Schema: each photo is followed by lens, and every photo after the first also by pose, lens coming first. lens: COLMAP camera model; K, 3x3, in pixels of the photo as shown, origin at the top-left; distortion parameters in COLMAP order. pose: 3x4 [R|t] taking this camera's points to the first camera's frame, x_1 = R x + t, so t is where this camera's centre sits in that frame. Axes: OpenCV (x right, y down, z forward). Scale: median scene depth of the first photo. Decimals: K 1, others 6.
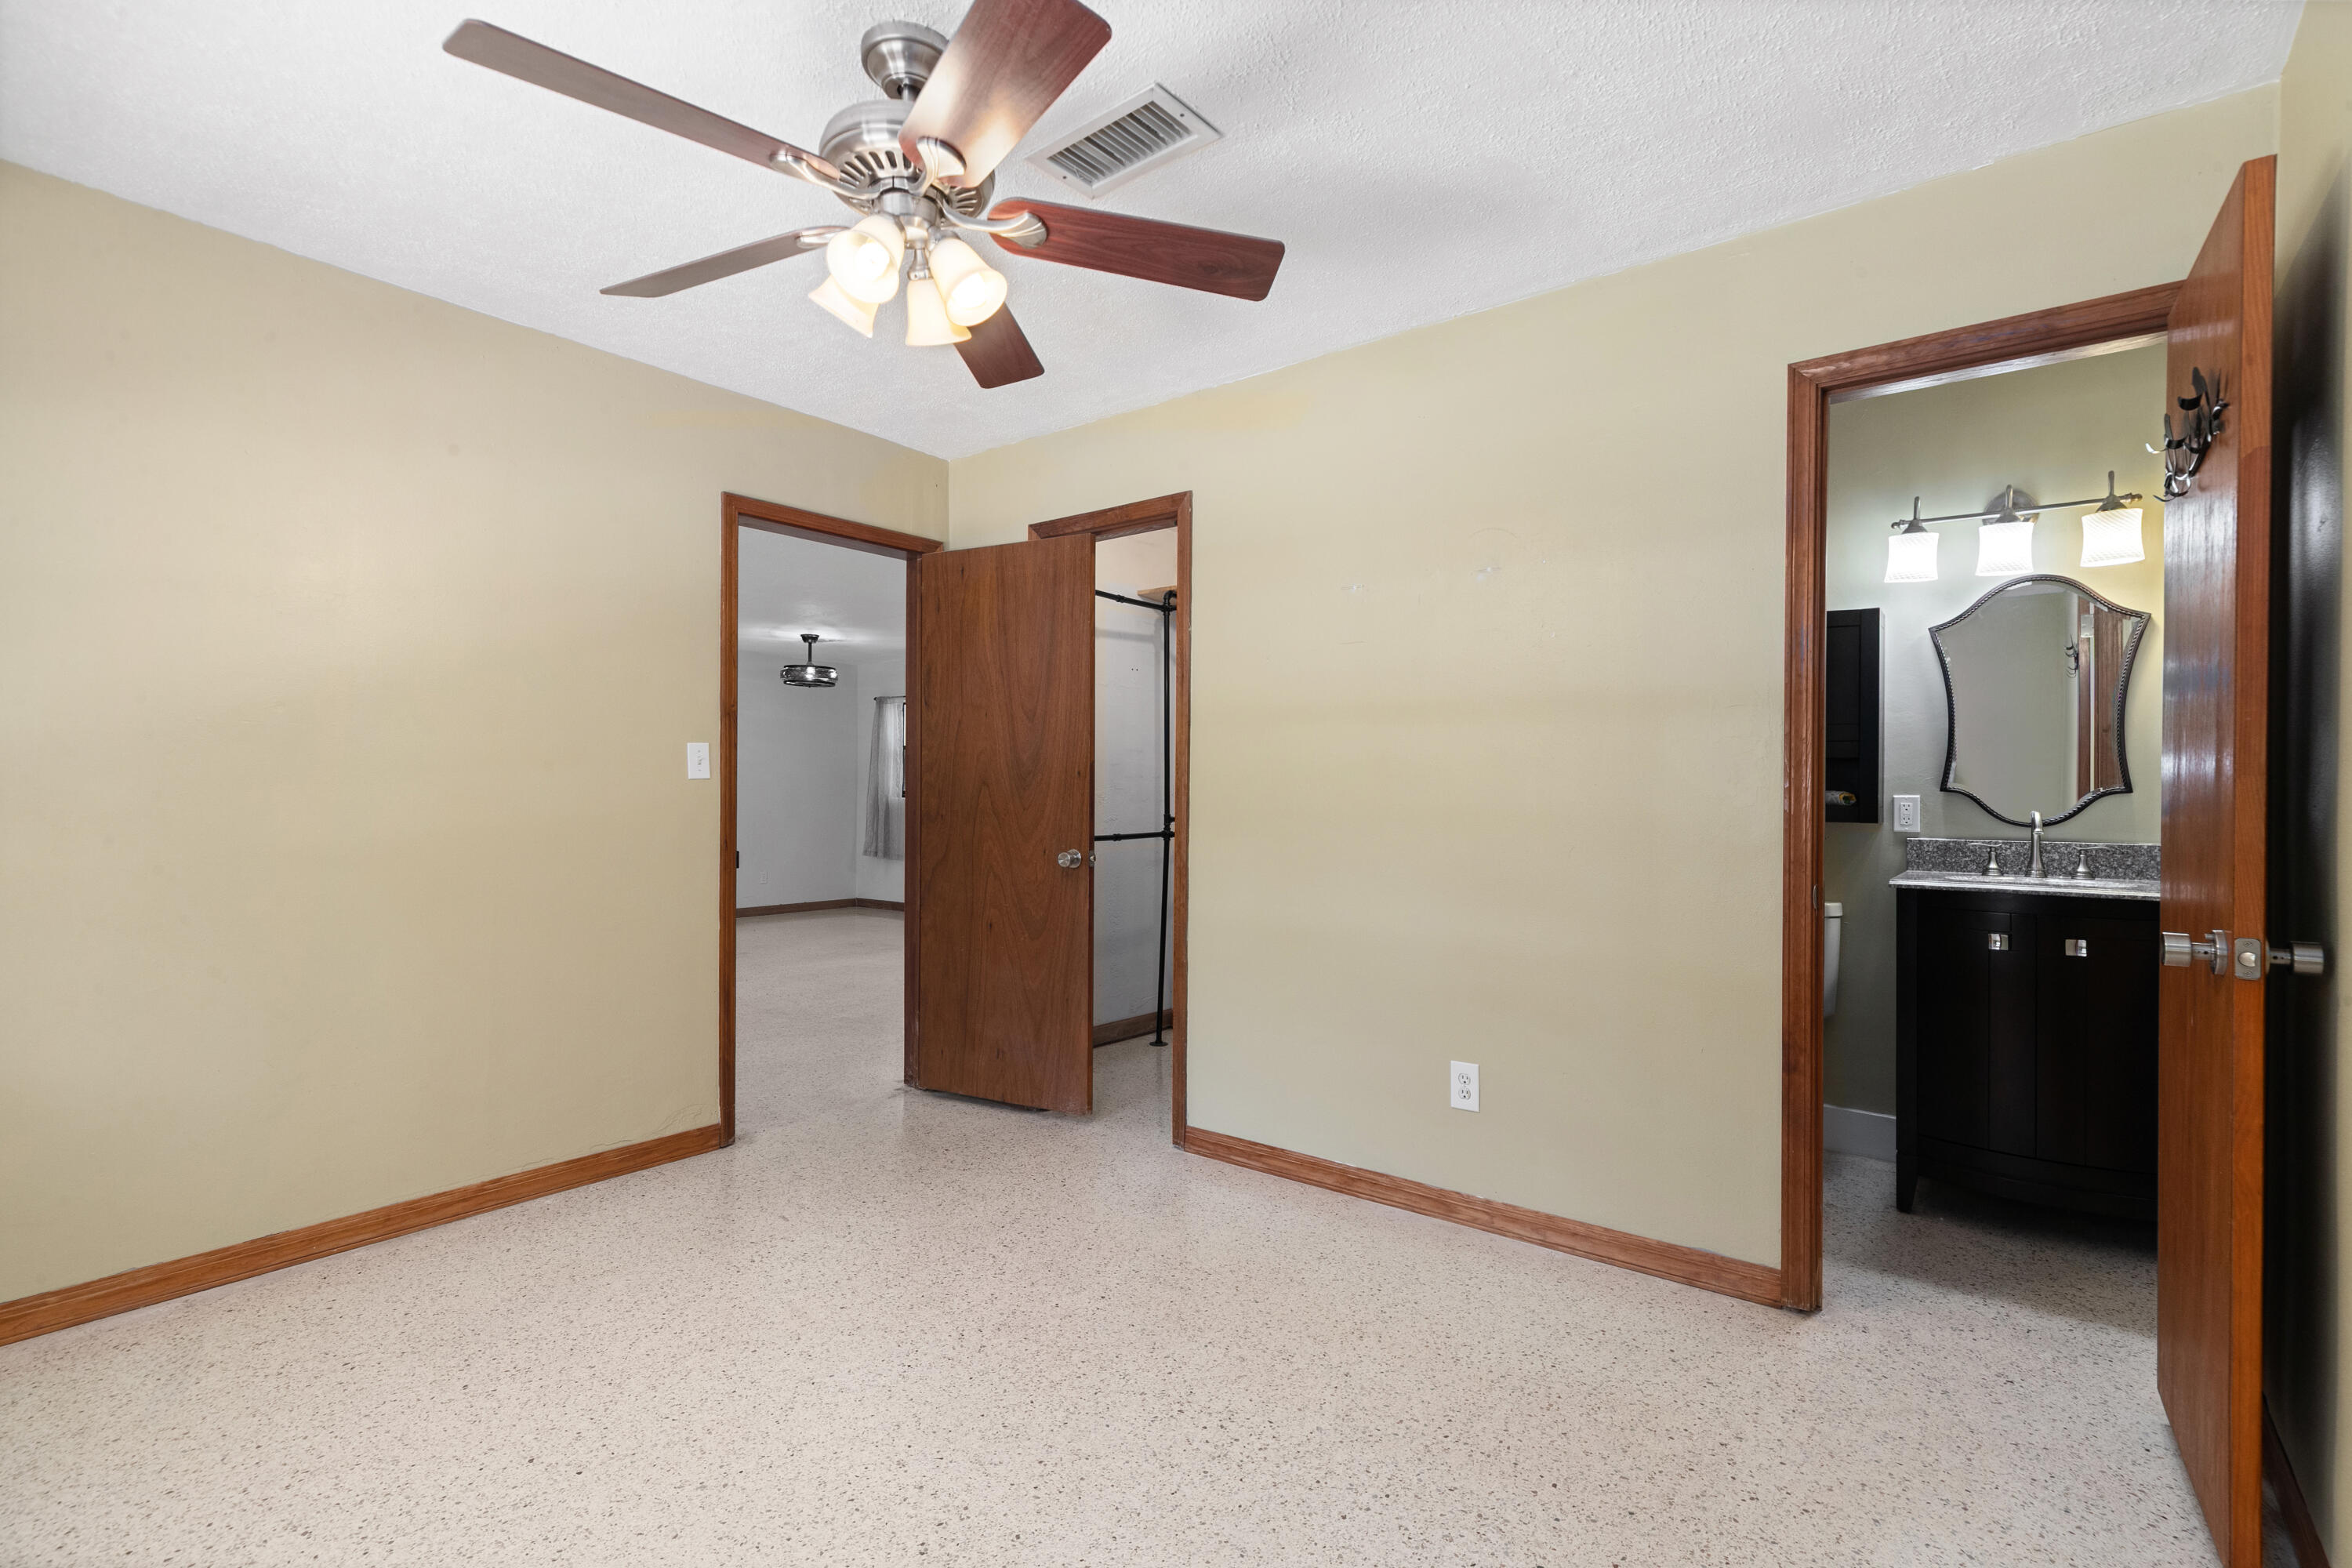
lens RADIAL K [[1072.8, 0, 1177.0], [0, 1072.8, 801.3], [0, 0, 1]] dist [-0.000555, 0.000071]
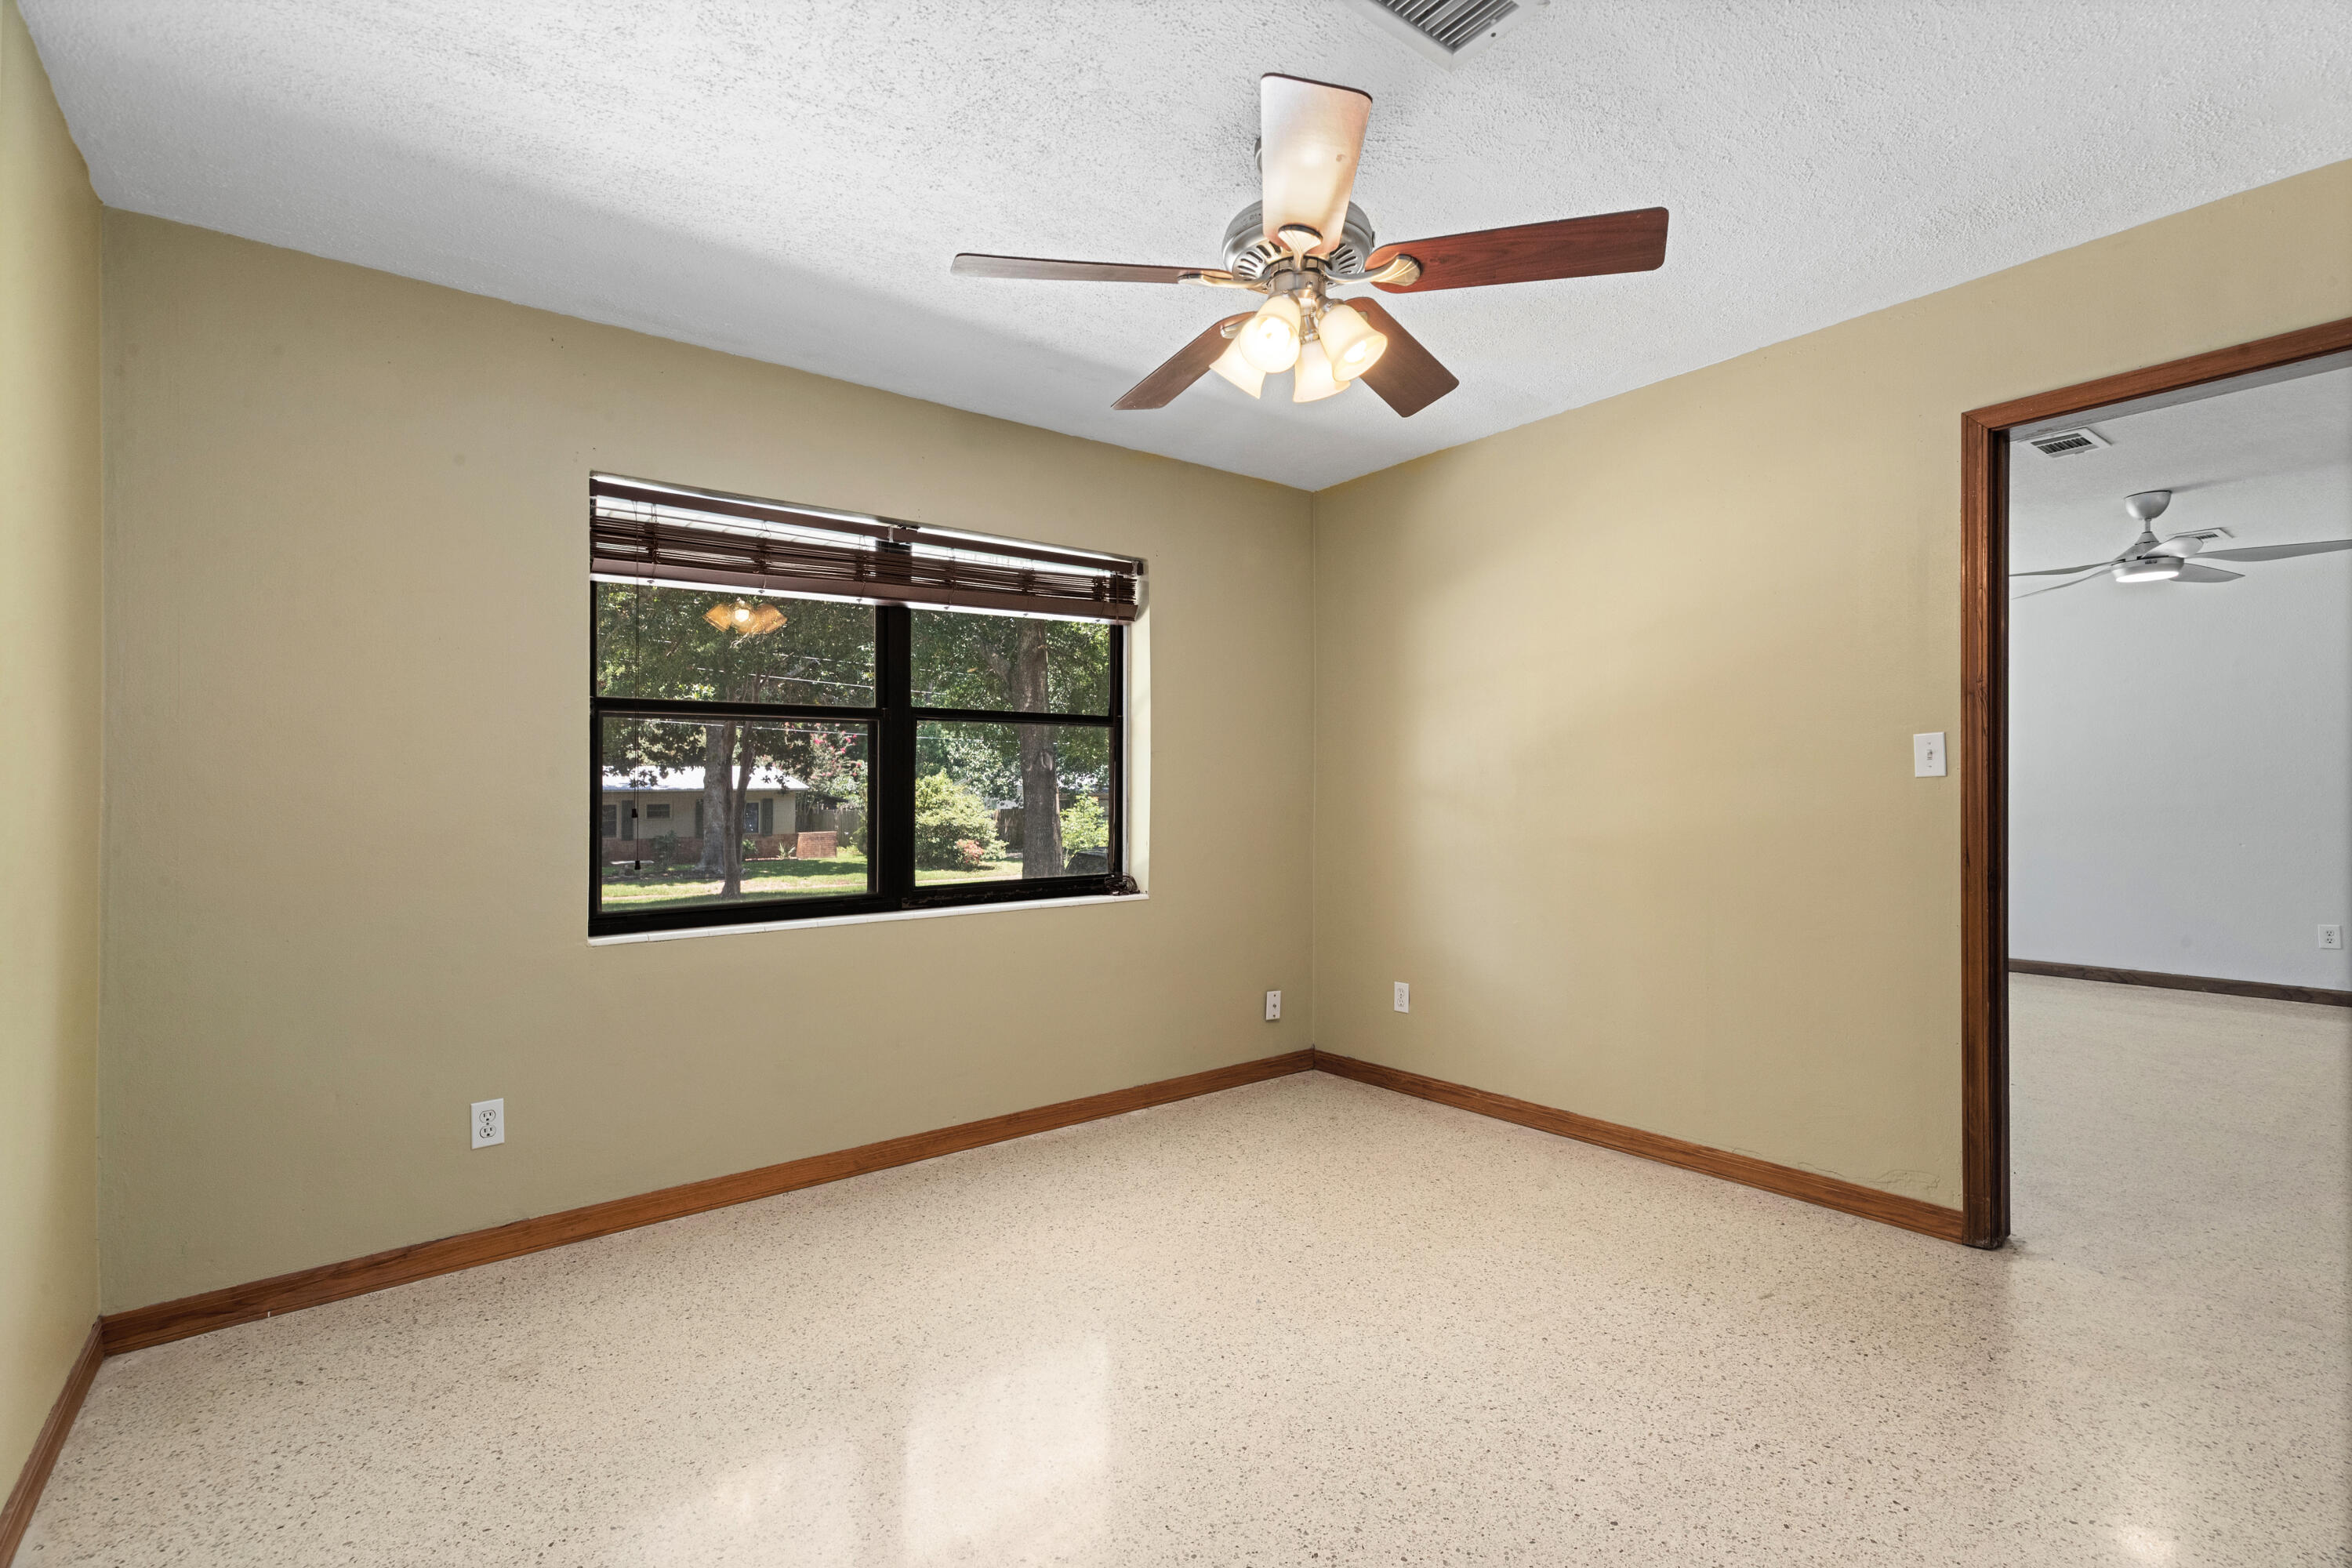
lens RADIAL K [[1072.8, 0, 1179.4], [0, 1072.8, 774.7], [0, 0, 1]] dist [-0.000555, 0.000071]
pose [[-0.234877, -0.015988, -0.971894, 0.564282], [0.002243, 0.999853, -0.016990, -0.010873], [0.972022, -0.006170, -0.234807, 0.736198]]
